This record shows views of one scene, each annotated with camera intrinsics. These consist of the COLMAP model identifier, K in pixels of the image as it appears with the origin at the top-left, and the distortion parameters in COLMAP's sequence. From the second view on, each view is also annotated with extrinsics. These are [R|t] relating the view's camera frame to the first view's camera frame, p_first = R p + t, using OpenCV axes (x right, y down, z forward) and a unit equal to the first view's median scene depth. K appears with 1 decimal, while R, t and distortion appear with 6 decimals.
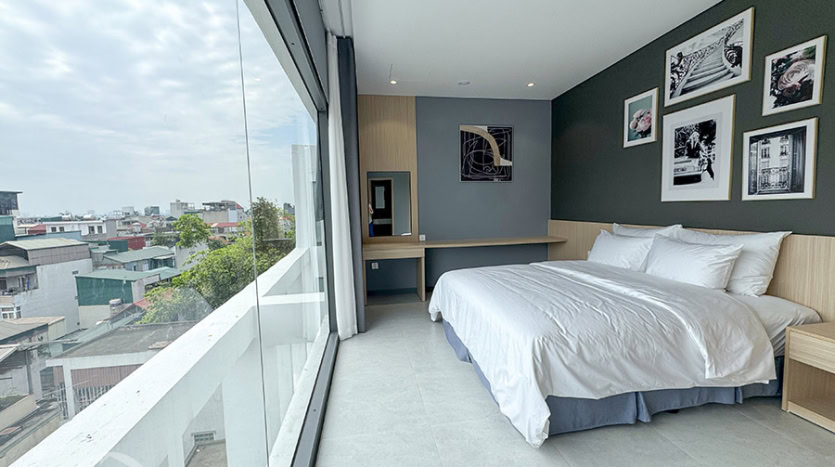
lens RADIAL K [[335.2, 0, 416.1], [0, 335.2, 233.0], [0, 0, 1]] dist [-0.000959, -0.000214]
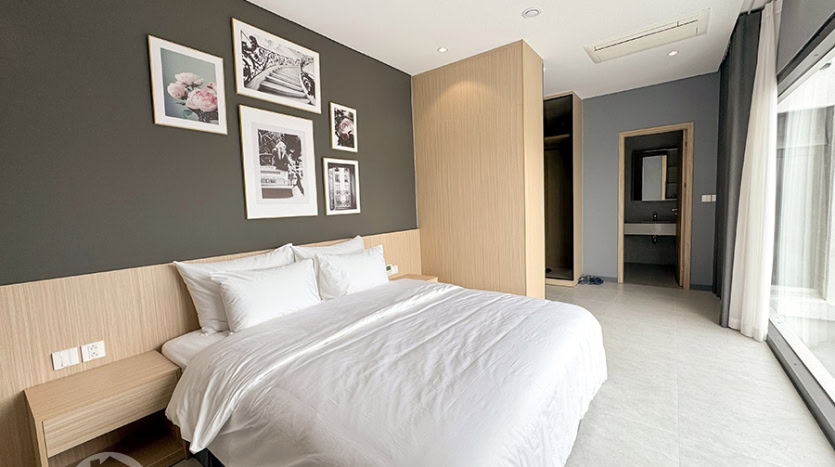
lens RADIAL K [[335.2, 0, 416.1], [0, 335.2, 233.0], [0, 0, 1]] dist [-0.000959, -0.000214]
pose [[-0.692940, -0.005670, 0.720973, -0.087076], [0.113907, 0.986550, 0.117237, -0.129200], [-0.711940, 0.163361, -0.682974, 1.489083]]
